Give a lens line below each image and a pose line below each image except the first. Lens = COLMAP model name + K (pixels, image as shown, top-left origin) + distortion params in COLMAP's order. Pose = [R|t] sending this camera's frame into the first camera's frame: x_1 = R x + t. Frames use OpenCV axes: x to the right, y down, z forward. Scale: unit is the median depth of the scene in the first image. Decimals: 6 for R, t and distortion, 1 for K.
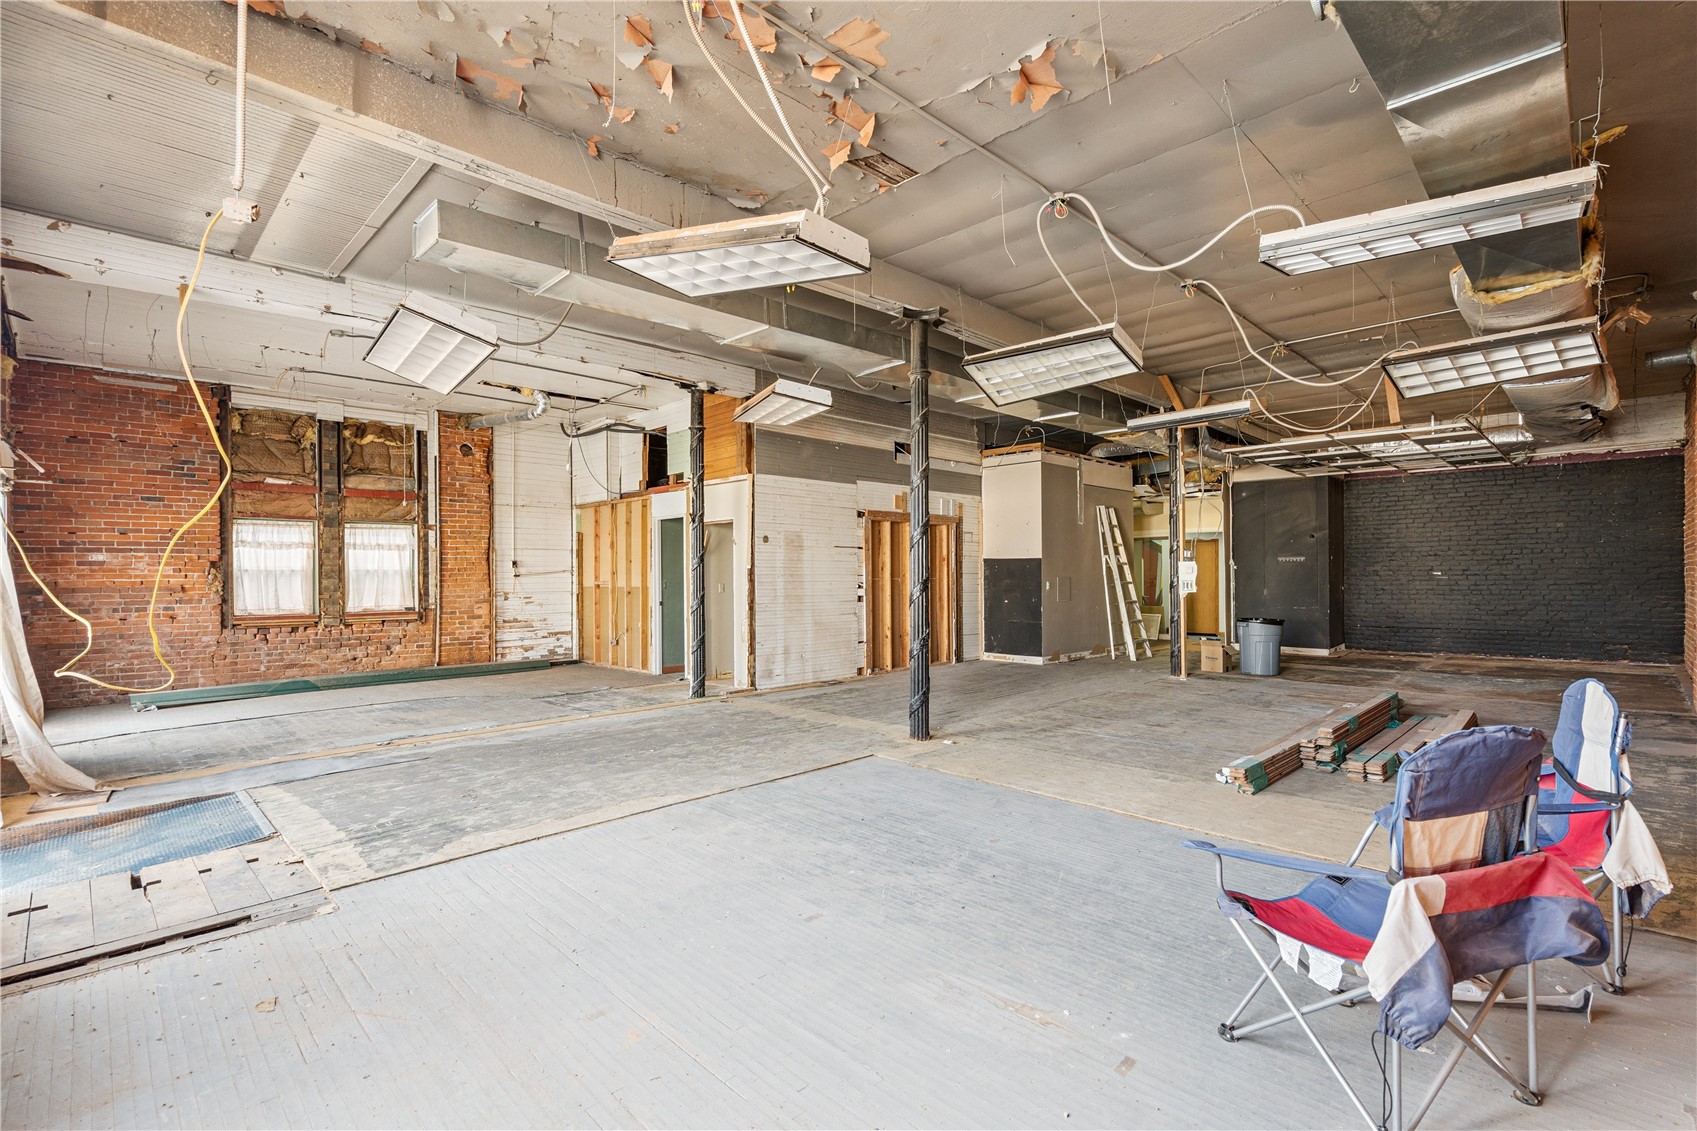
lens RADIAL K [[772.5, 0, 840.8], [0, 772.5, 571.5], [0, 0, 1]] dist [-0.000847, -0.000219]
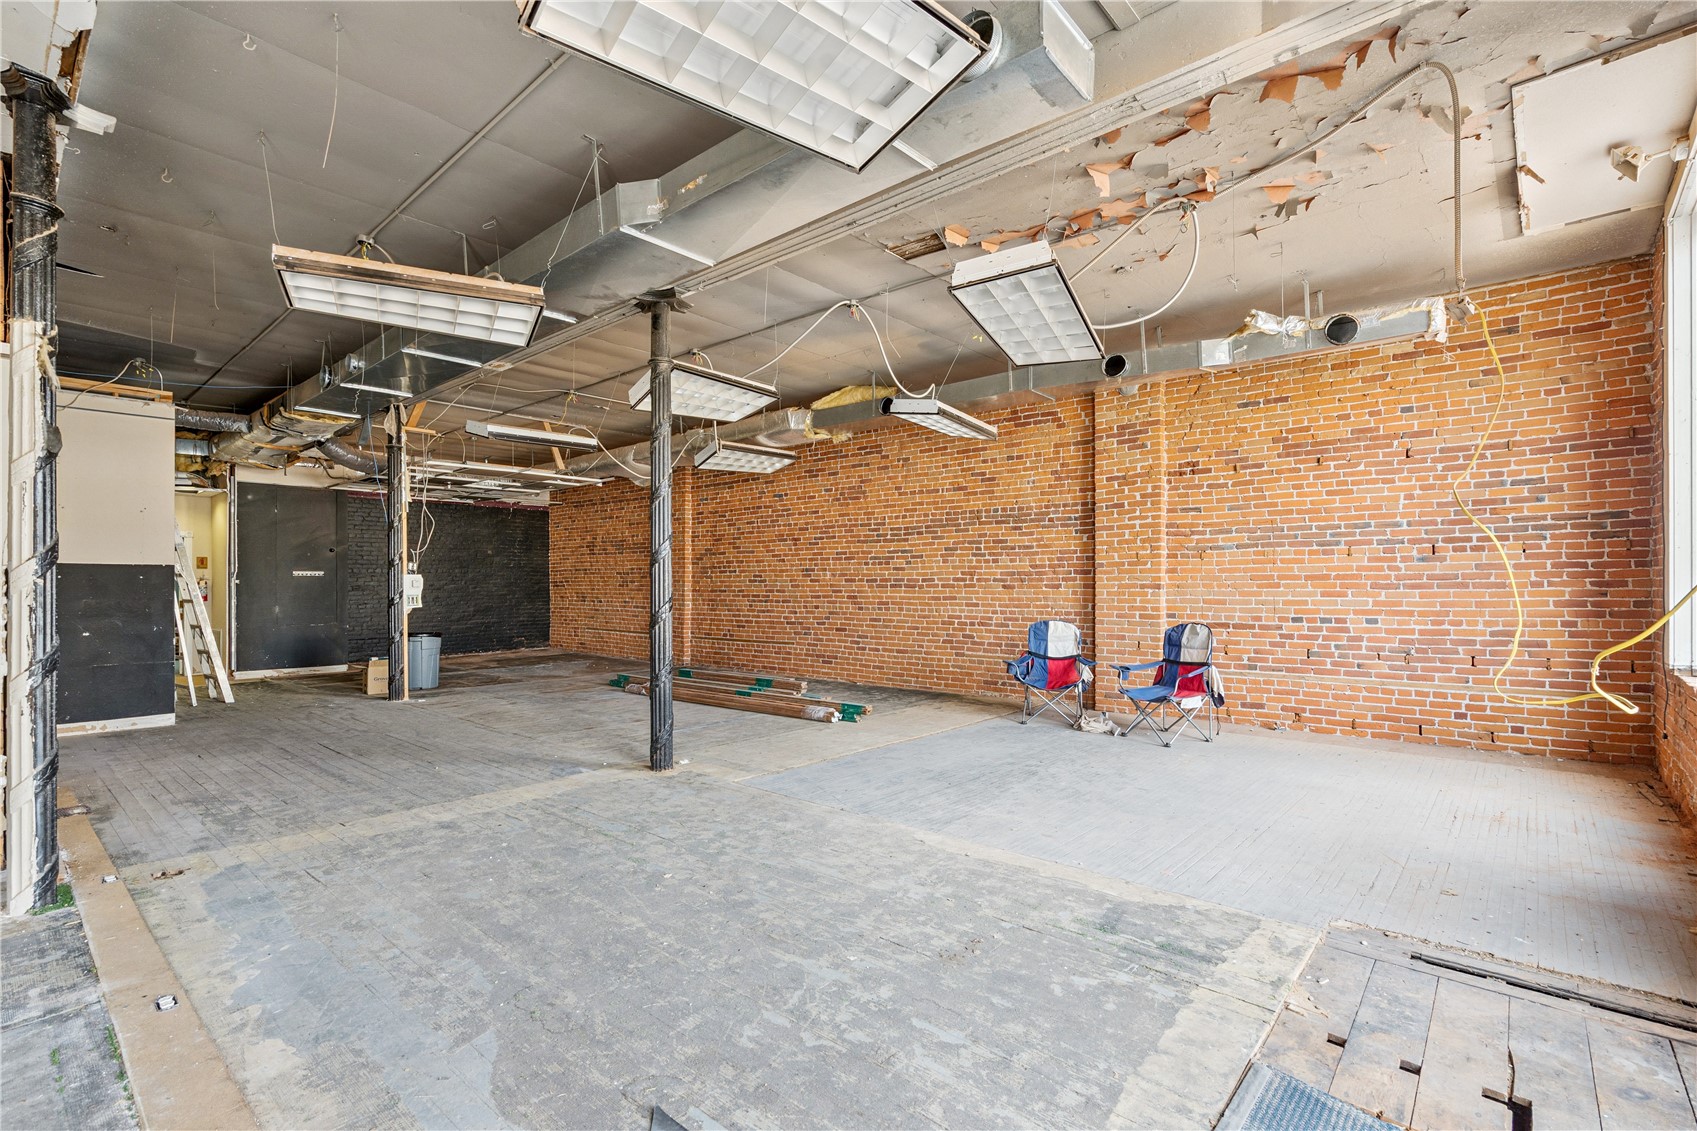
lens RADIAL K [[772.5, 0, 840.8], [0, 772.5, 571.5], [0, 0, 1]] dist [-0.000847, -0.000219]
pose [[-0.065194, 0.023485, 0.997596, -1.171921], [0.002049, 0.999724, -0.023401, 0.014307], [-0.997871, 0.000519, -0.065224, 1.238648]]
